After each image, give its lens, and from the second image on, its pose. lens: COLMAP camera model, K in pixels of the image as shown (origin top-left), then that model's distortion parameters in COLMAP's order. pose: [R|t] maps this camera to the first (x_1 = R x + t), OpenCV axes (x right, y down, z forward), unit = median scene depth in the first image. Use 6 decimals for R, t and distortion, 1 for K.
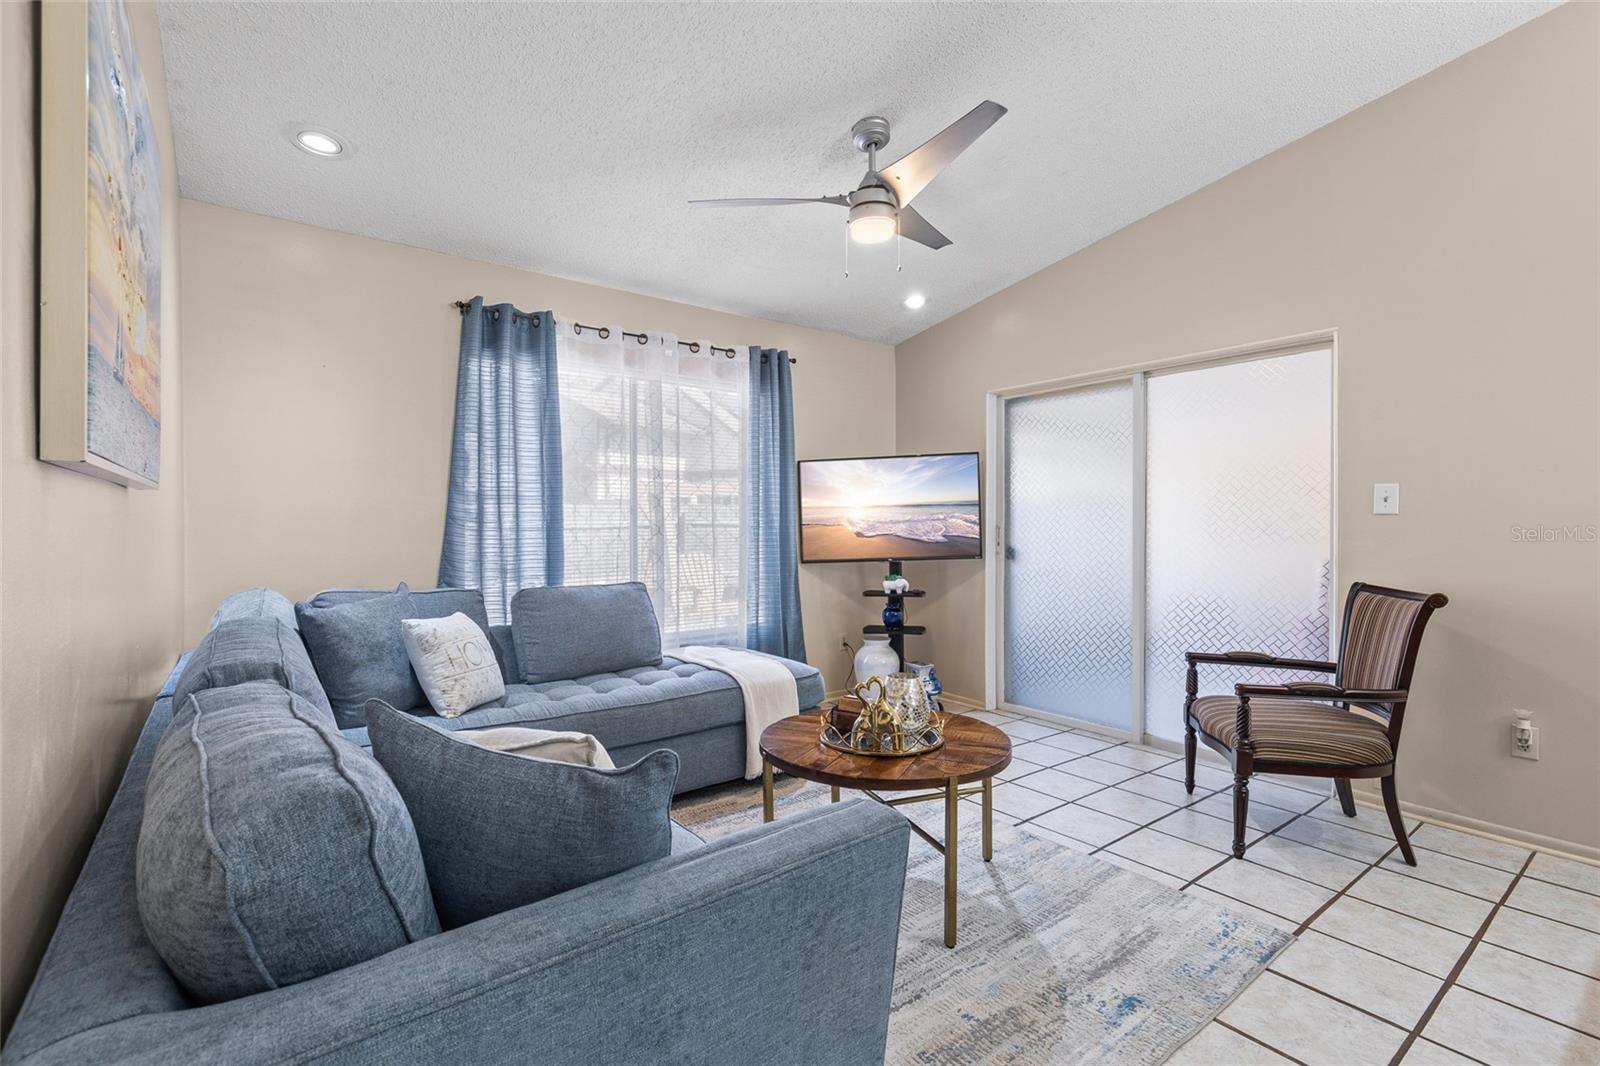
lens RADIAL K [[725.9, 0, 808.7], [0, 725.9, 531.9], [0, 0, 1]] dist [0.001179, 0.000246]
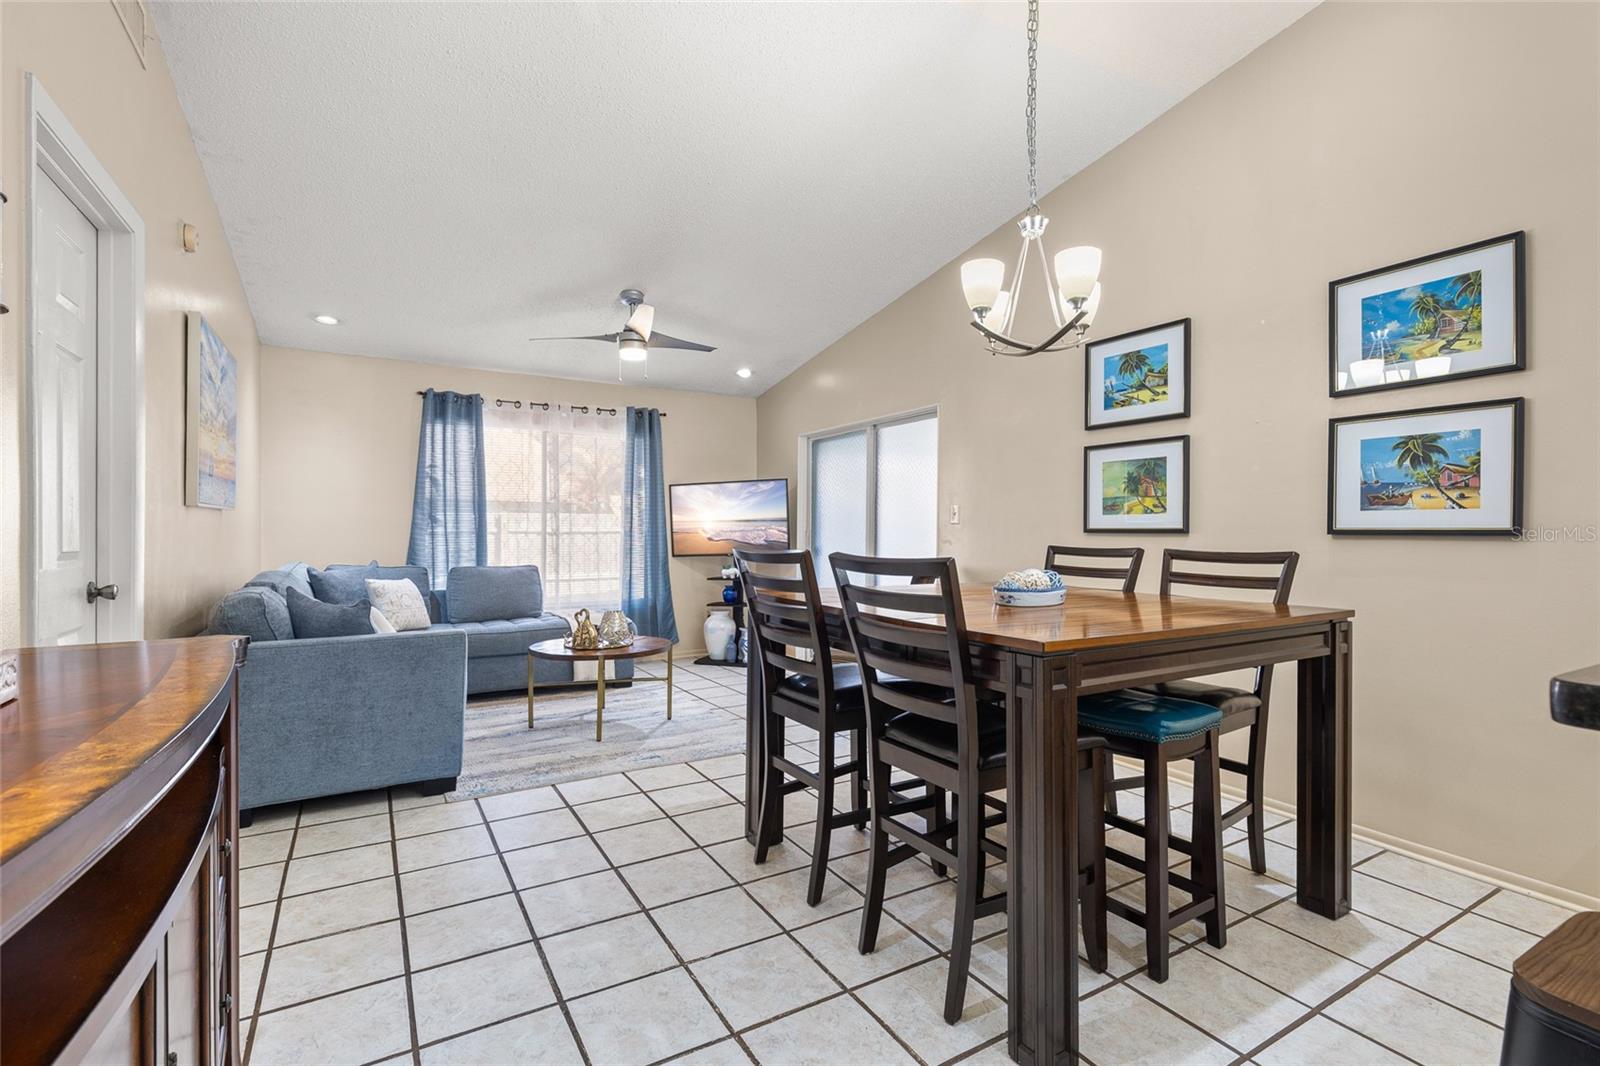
lens RADIAL K [[725.9, 0, 803.5], [0, 725.9, 533.2], [0, 0, 1]] dist [0.001179, 0.000246]
pose [[0.993792, 0.006098, -0.111087, 0.528854], [-0.007025, 0.999944, -0.007954, 0.009159], [0.111032, 0.008685, 0.993779, -0.496630]]
